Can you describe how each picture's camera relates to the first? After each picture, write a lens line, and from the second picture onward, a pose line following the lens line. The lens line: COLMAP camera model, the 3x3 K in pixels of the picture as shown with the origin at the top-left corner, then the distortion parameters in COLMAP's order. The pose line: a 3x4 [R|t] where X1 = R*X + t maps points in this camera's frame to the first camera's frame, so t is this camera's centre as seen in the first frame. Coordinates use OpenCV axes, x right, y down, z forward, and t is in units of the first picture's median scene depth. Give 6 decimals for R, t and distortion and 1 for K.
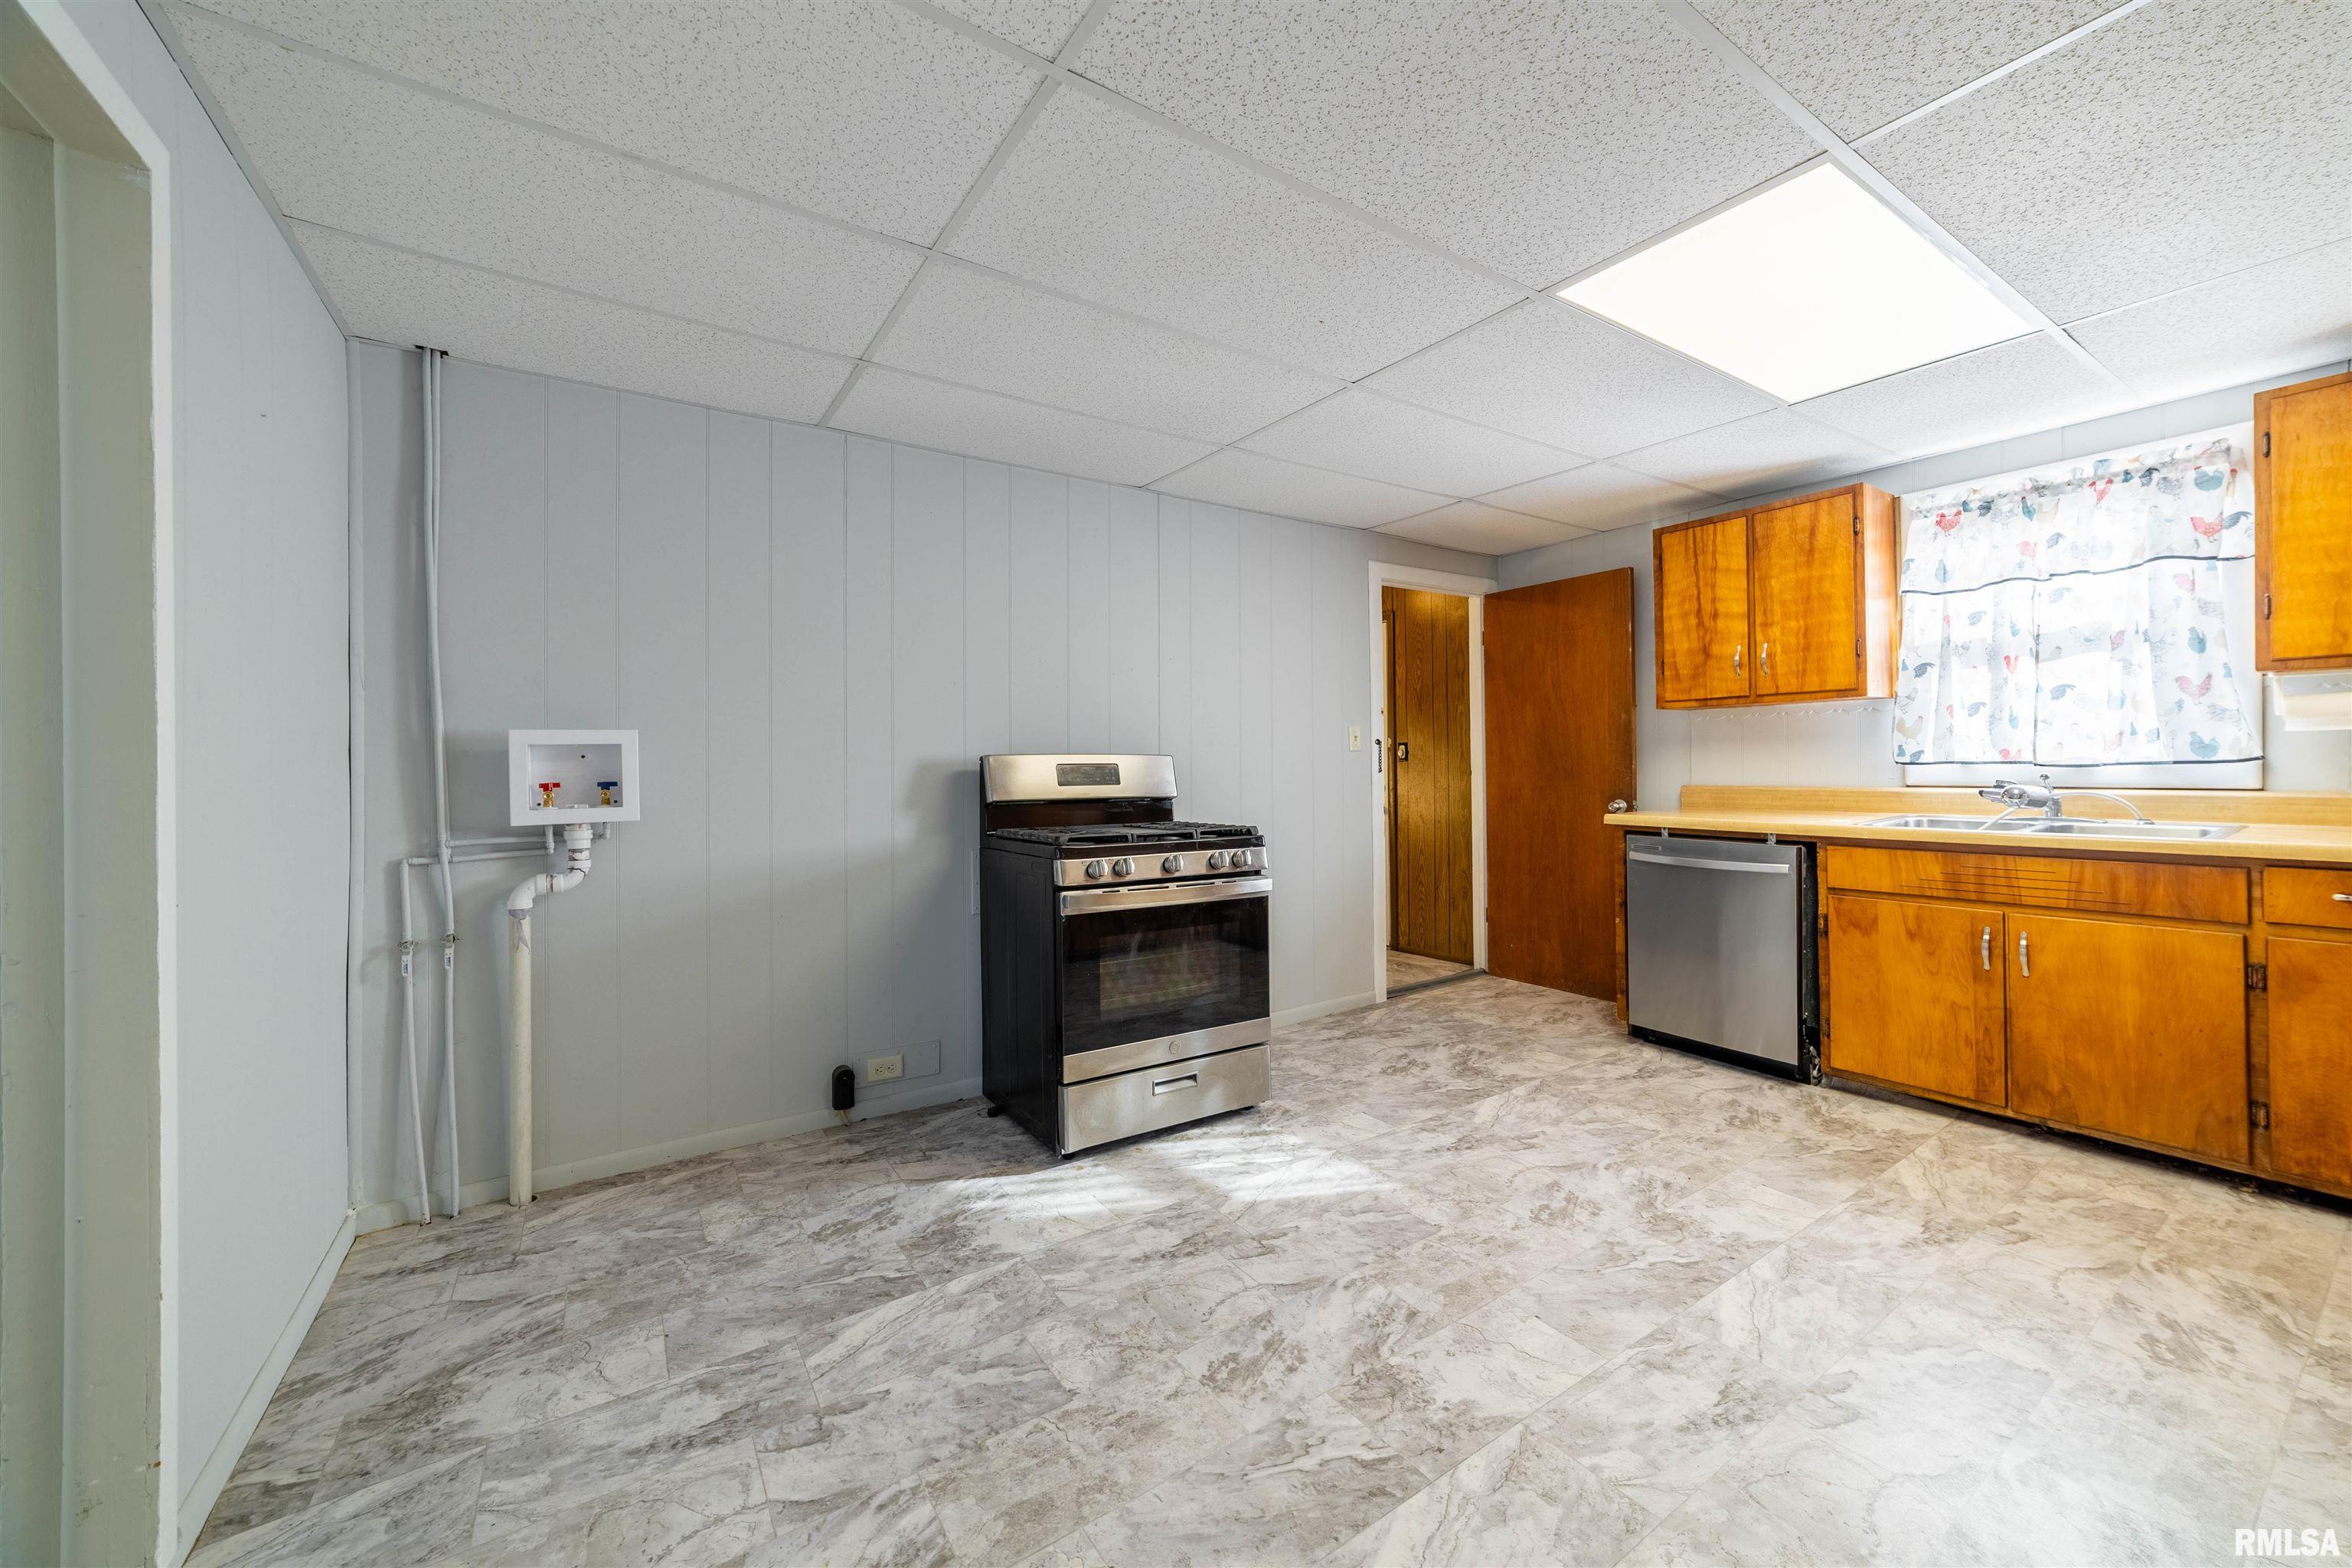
lens RADIAL K [[895.8, 0, 1184.0], [0, 895.8, 769.1], [0, 0, 1]] dist [-0.034088, 0.010123]
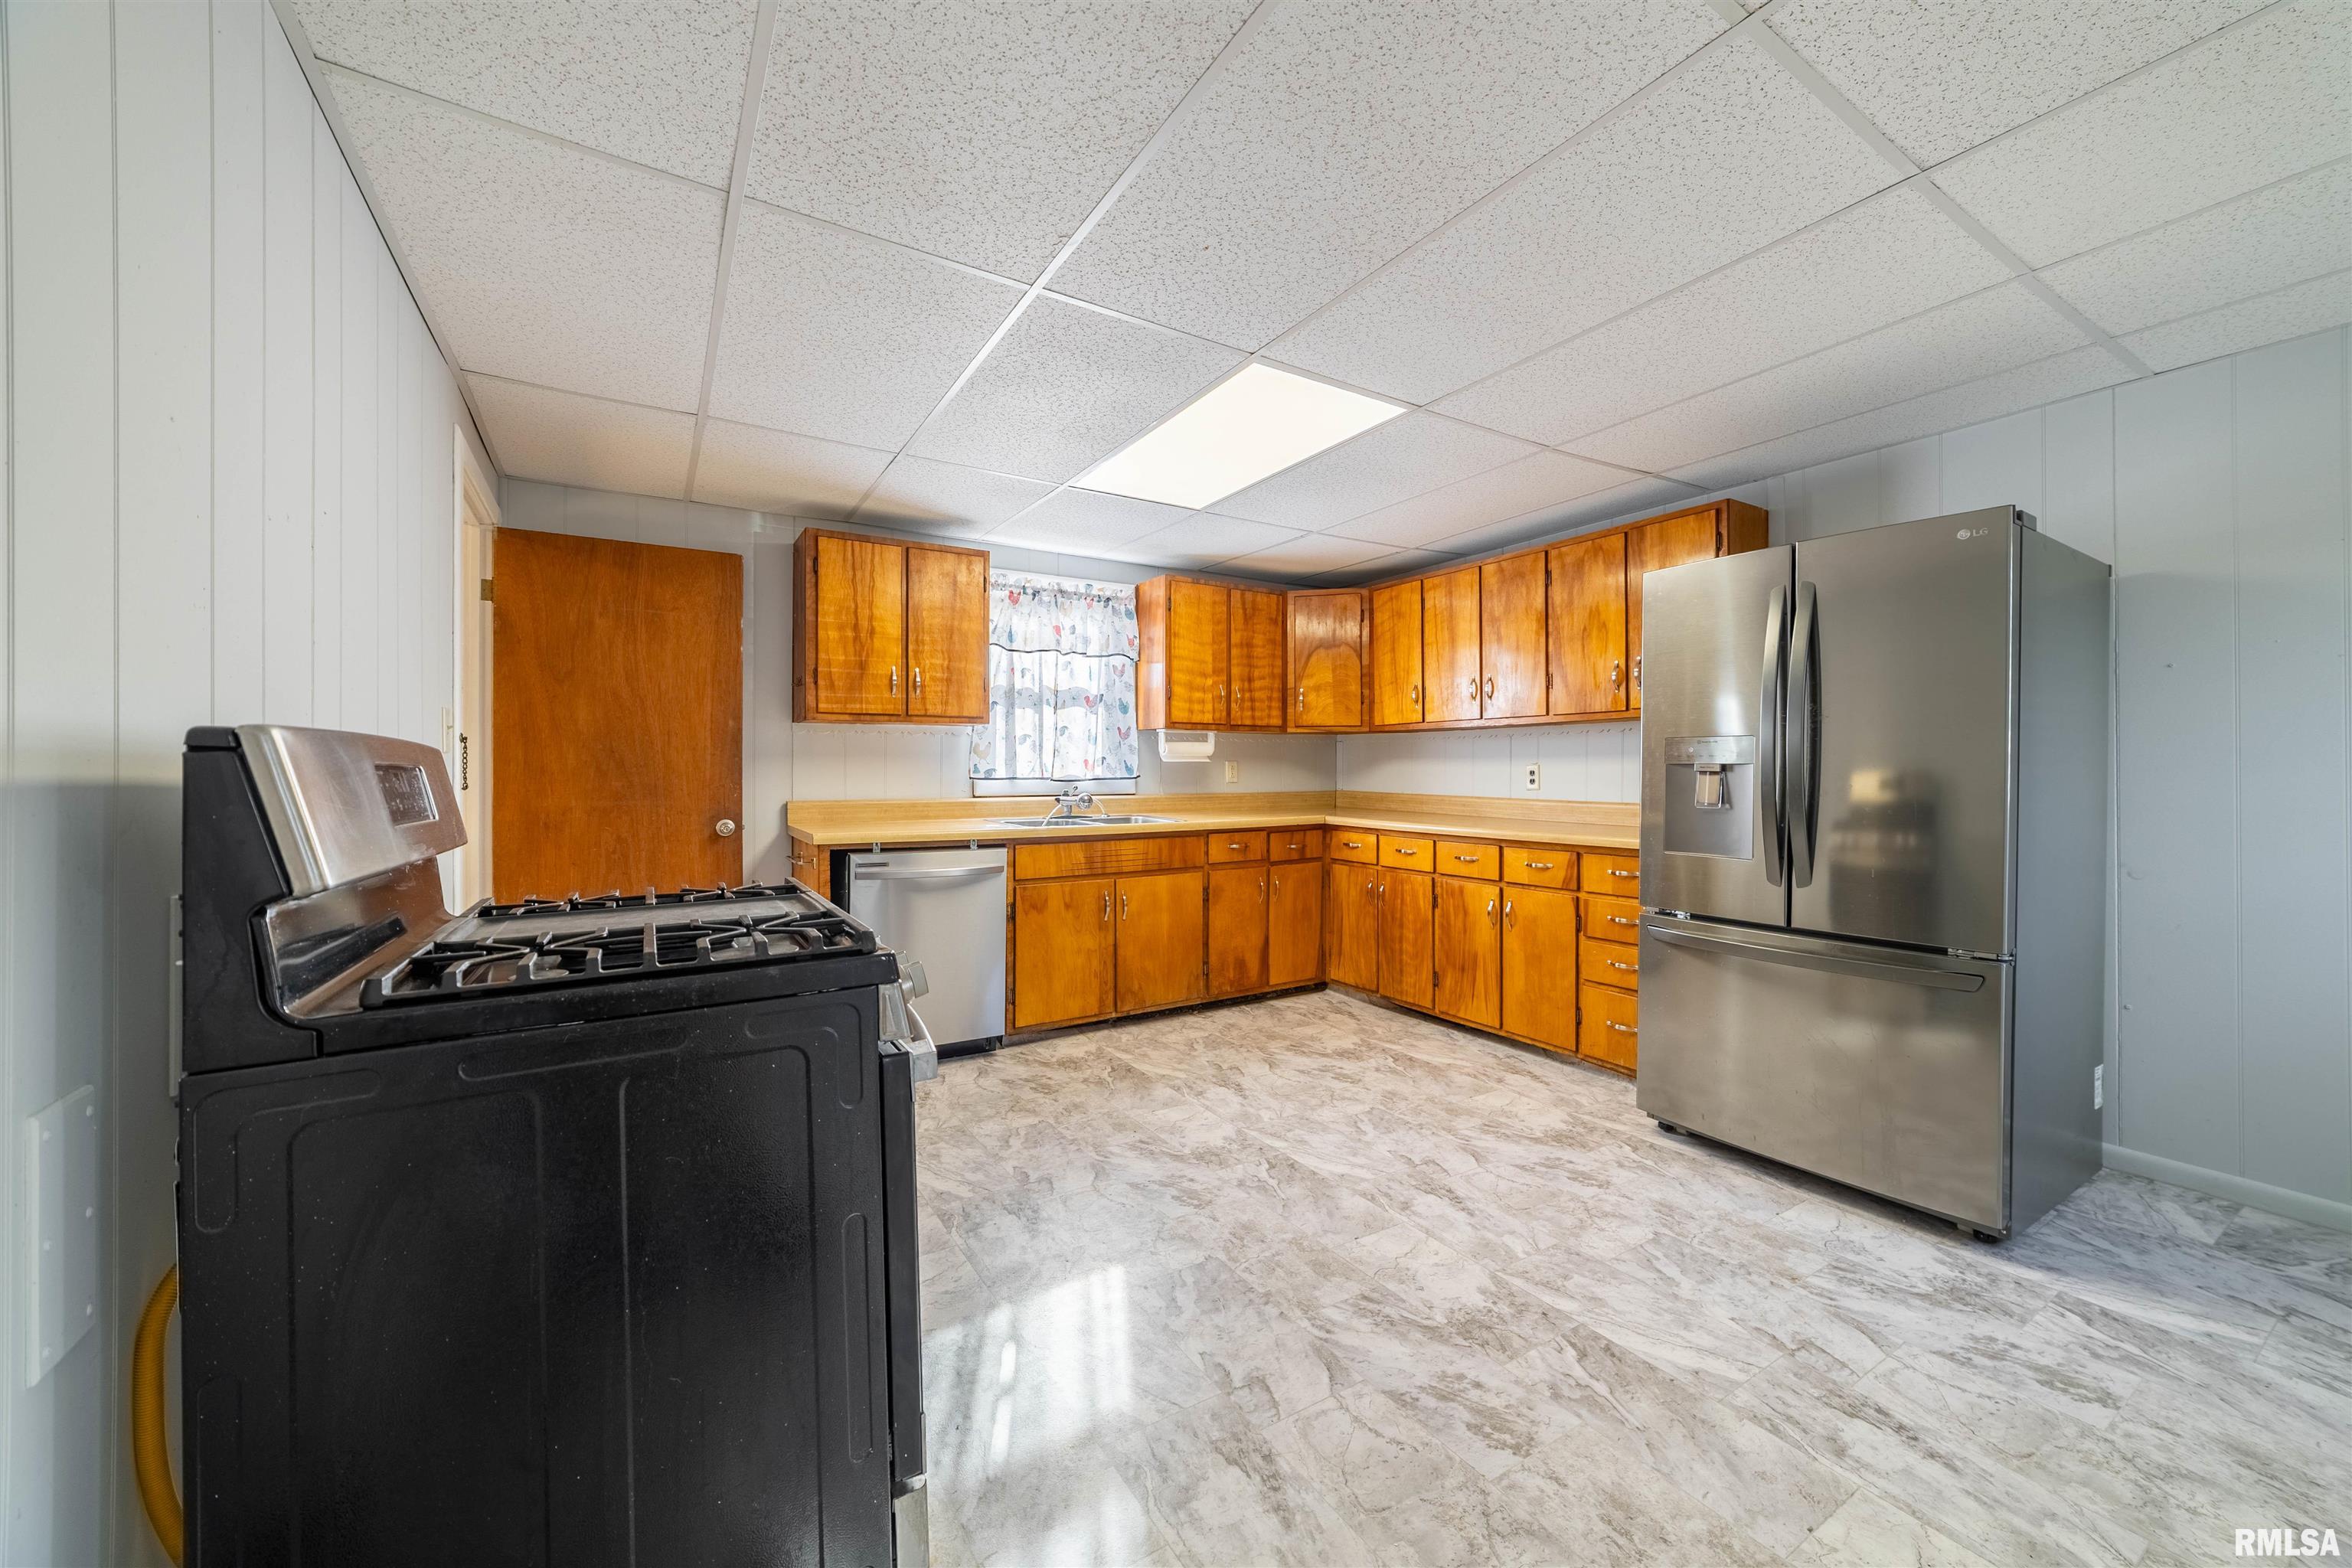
lens RADIAL K [[895.8, 0, 1184.0], [0, 895.8, 769.1], [0, 0, 1]] dist [-0.034088, 0.010123]
pose [[0.025184, 0.018268, 0.999516, -0.552603], [0.007826, 0.999799, -0.018471, 0.006877], [-0.999652, 0.008287, 0.025036, 0.816886]]
